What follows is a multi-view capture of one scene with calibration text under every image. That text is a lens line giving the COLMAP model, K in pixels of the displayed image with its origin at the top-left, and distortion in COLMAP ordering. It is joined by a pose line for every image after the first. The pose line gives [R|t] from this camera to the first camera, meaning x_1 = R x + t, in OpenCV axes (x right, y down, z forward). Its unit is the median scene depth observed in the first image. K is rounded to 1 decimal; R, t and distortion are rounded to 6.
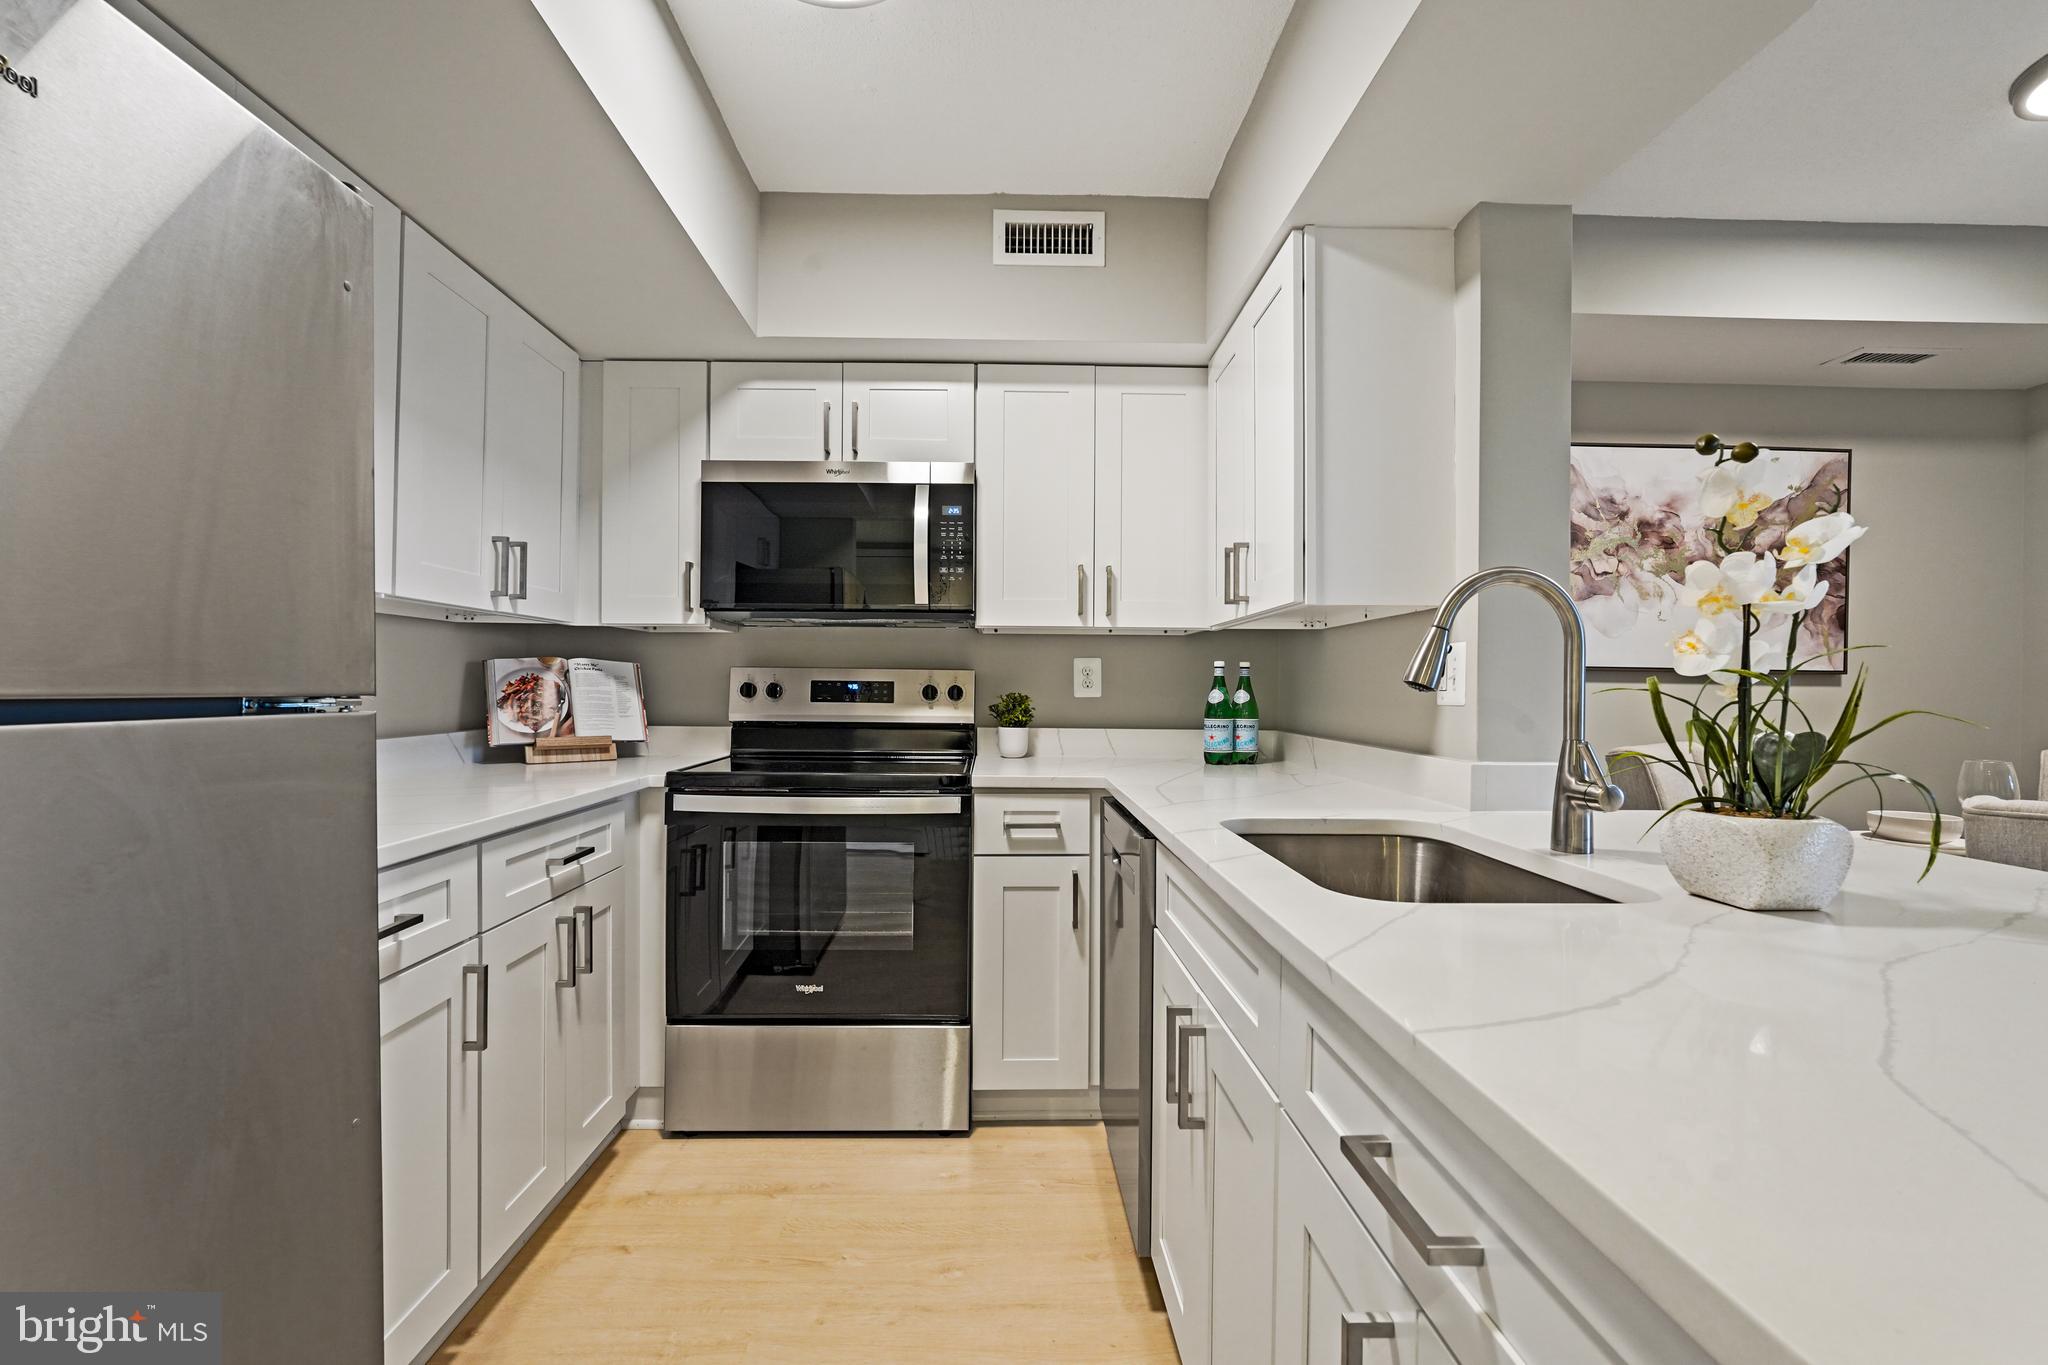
lens RADIAL K [[895.5, 0, 1019.9], [0, 895.5, 683.1], [0, 0, 1]] dist [-0.018973, 0.008291]
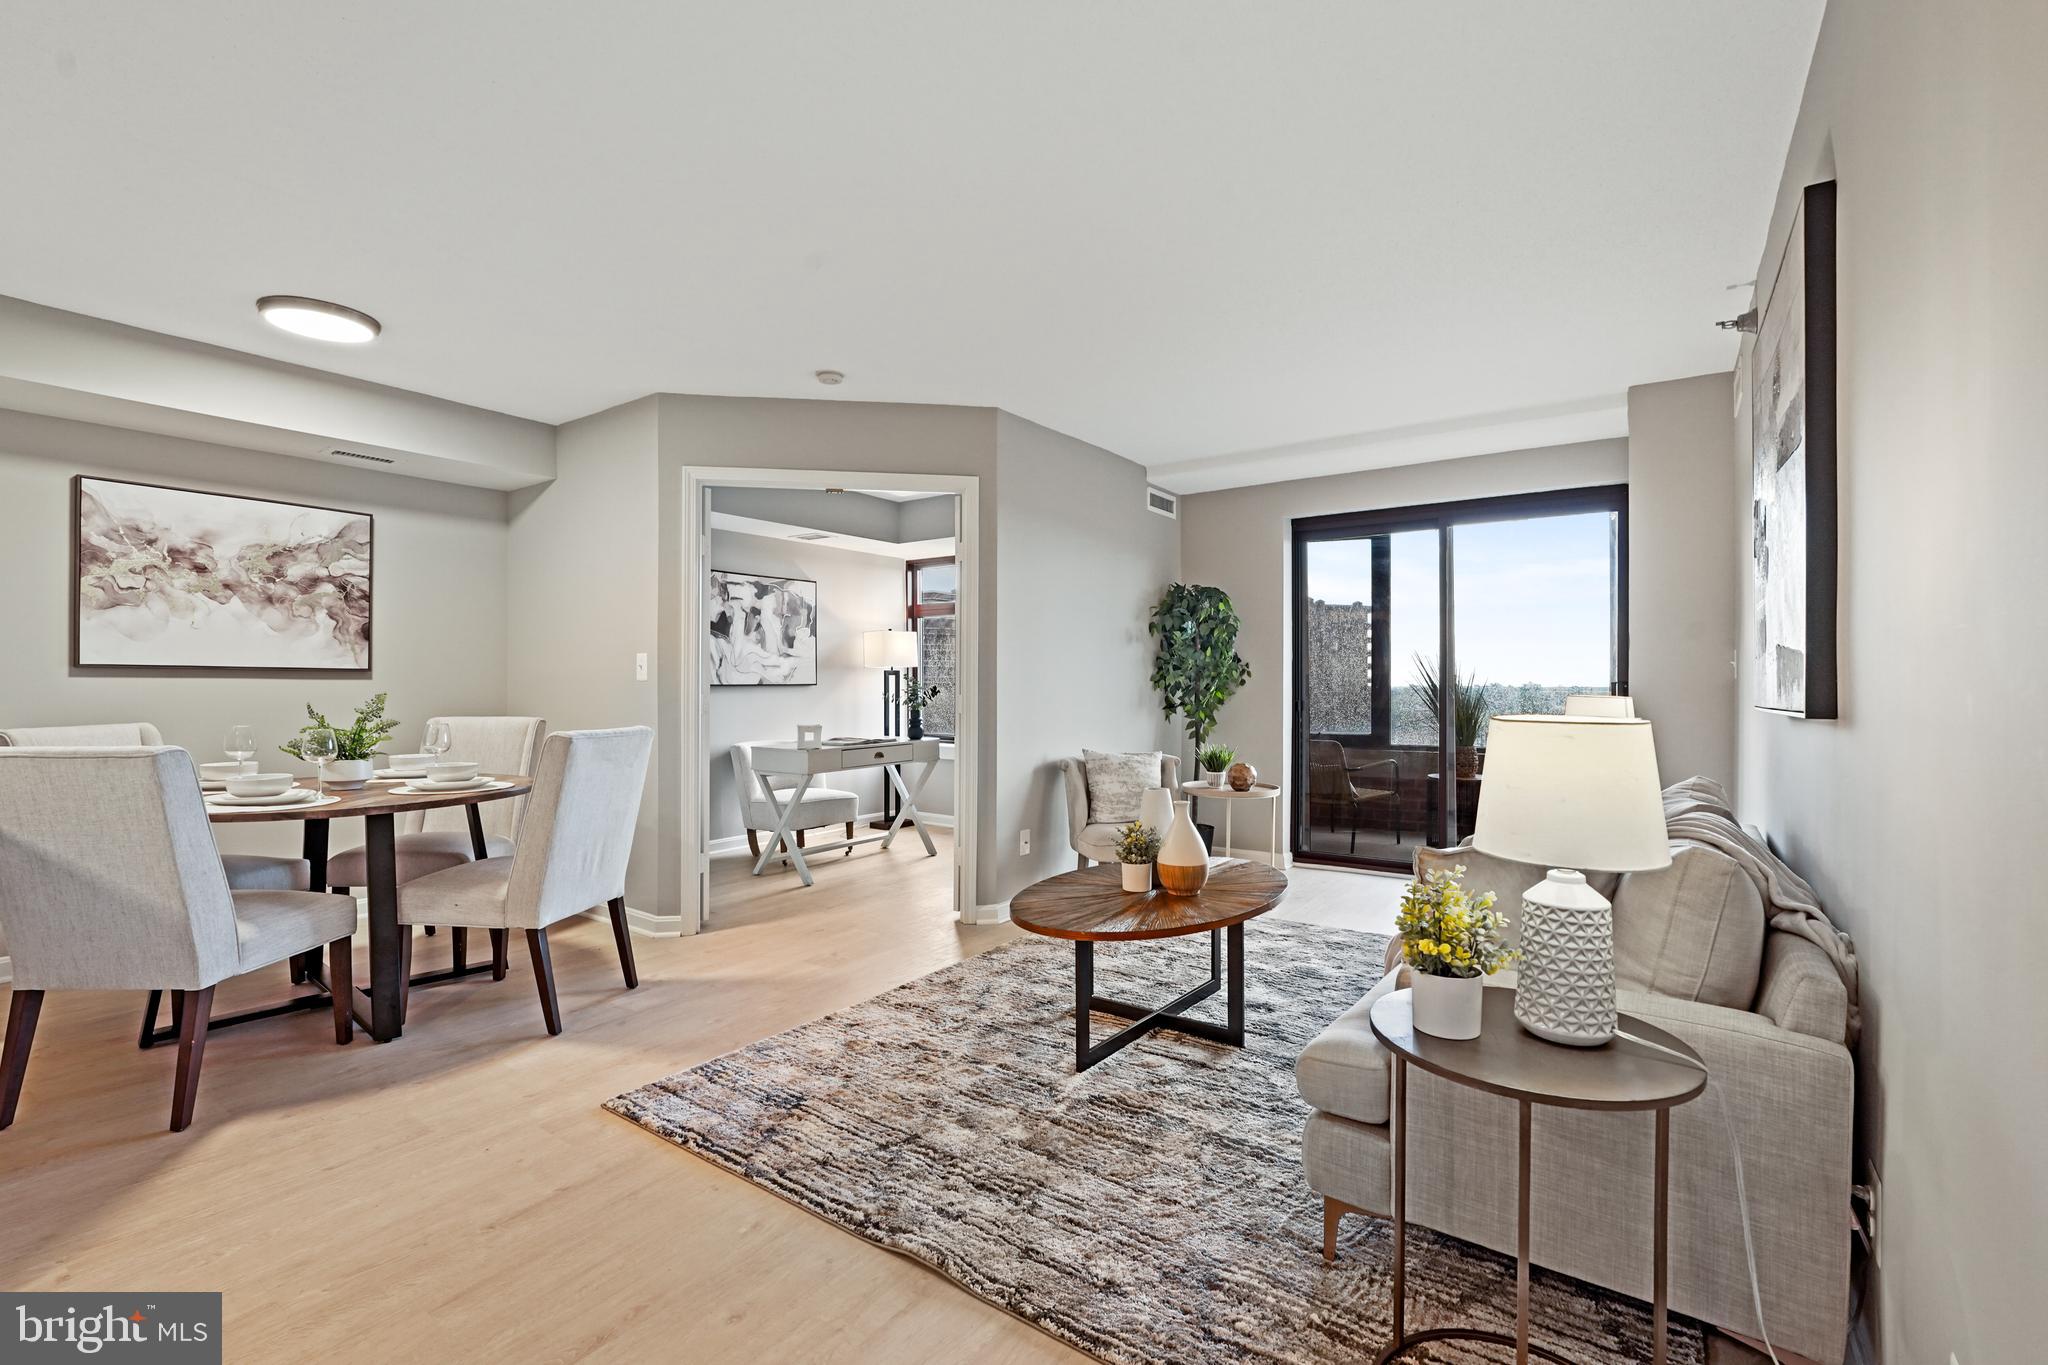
lens RADIAL K [[895.5, 0, 1019.9], [0, 895.5, 683.1], [0, 0, 1]] dist [-0.018973, 0.008291]
pose [[0.600229, -0.009755, 0.799769, 0.492204], [0.003295, 0.999947, 0.009723, -0.001151], [-0.799821, -0.003201, 0.600230, -0.831887]]
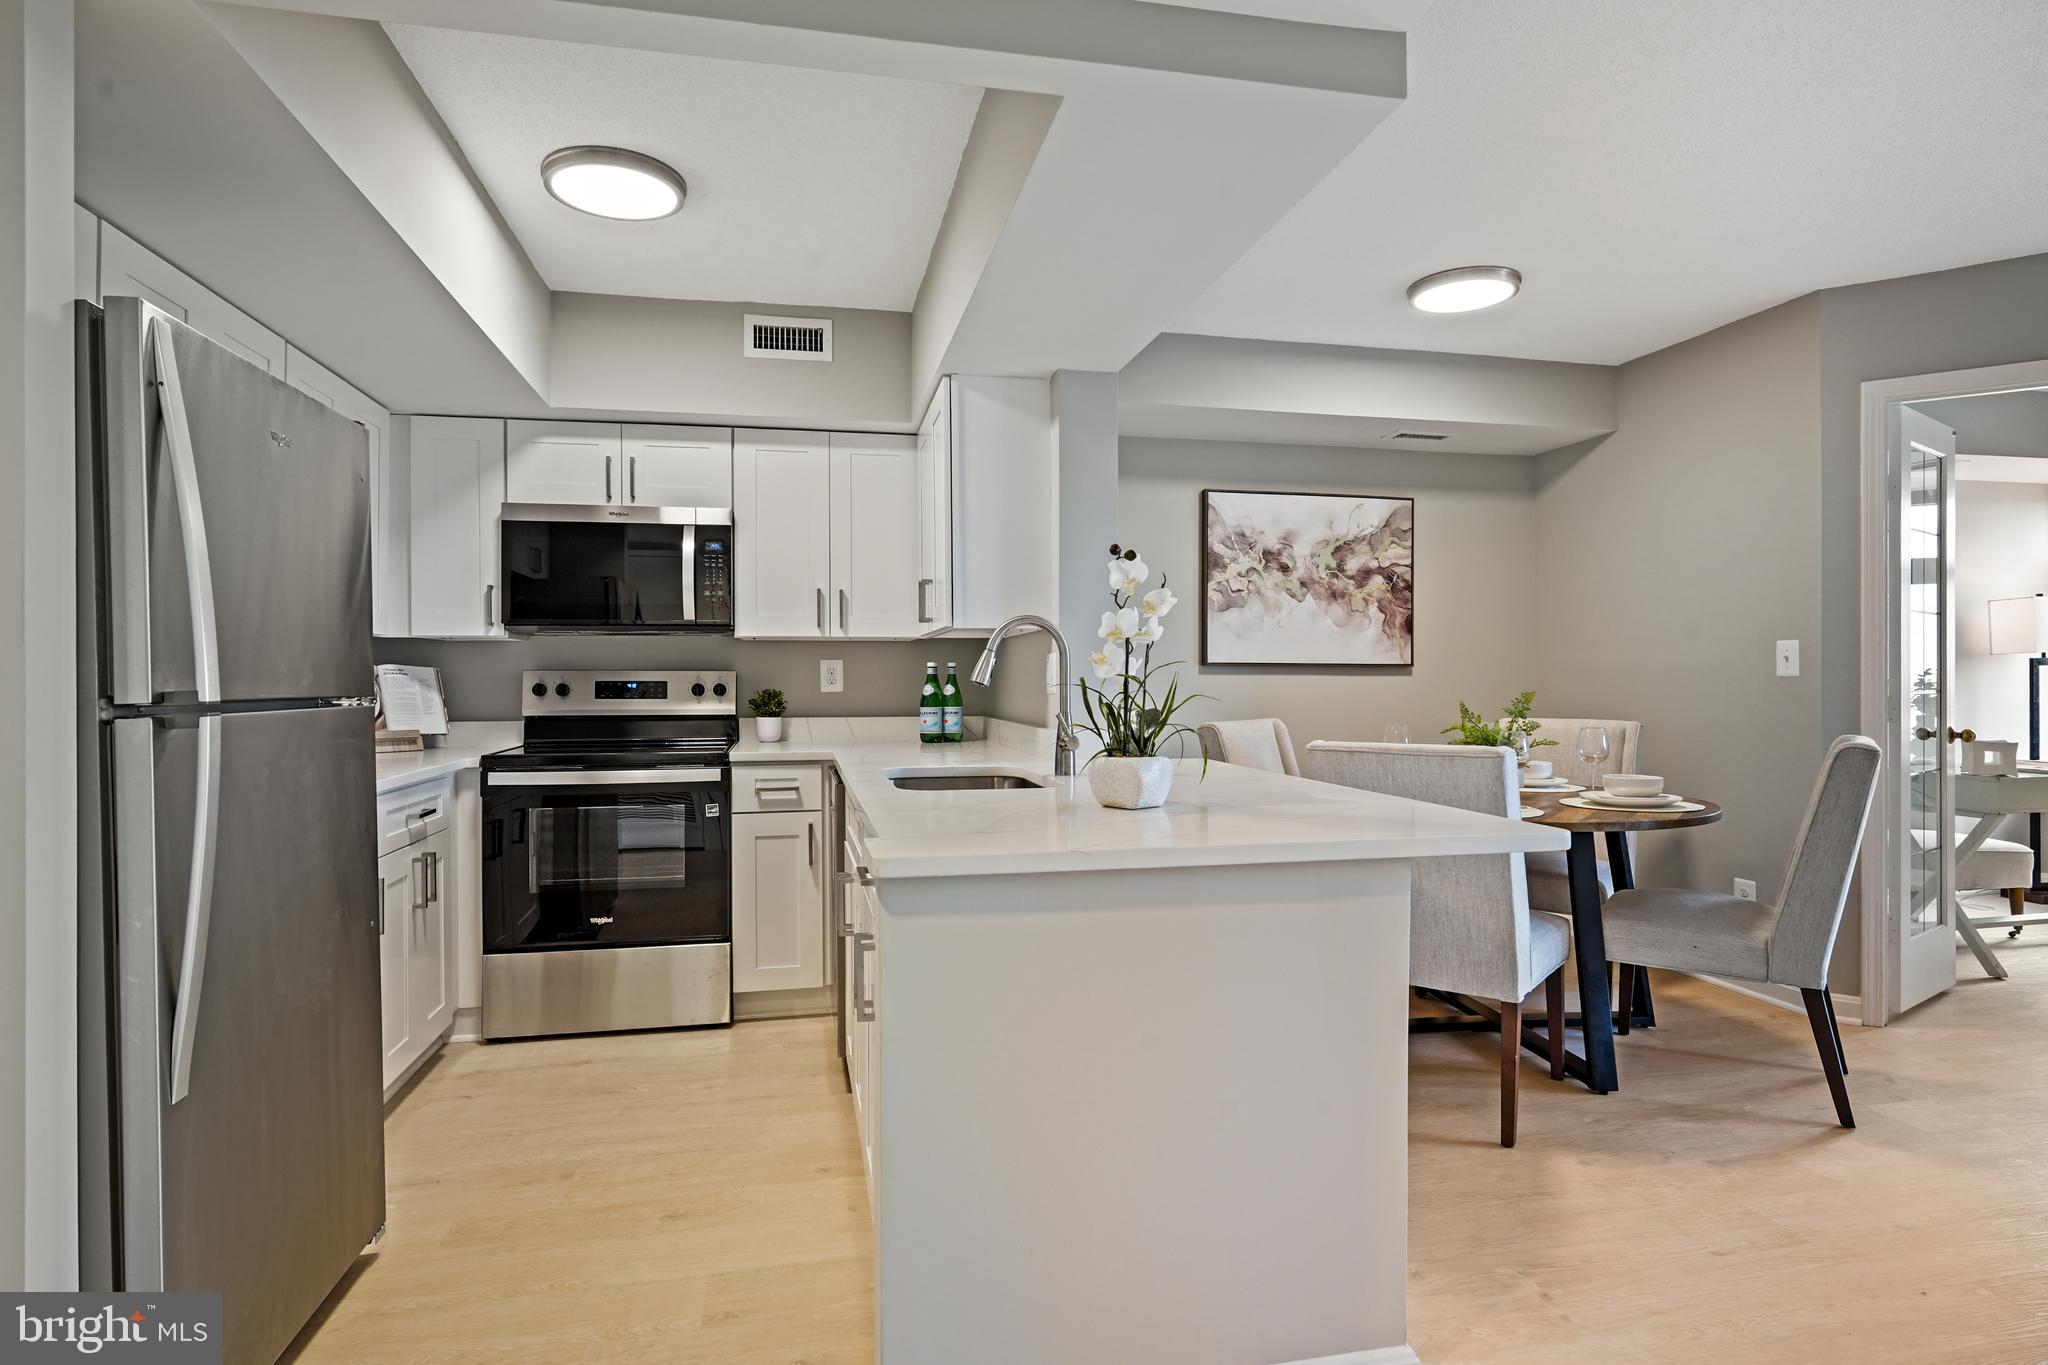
lens RADIAL K [[1059.1, 0, 1022.4], [0, 1059.1, 671.8], [0, 0, 1]] dist [-0.010694, 0.000609]
pose [[0.983015, -0.010431, 0.183231, 0.075927], [0.010877, 0.999940, -0.001427, -0.007592], [-0.183205, 0.003396, 0.983069, -0.540819]]
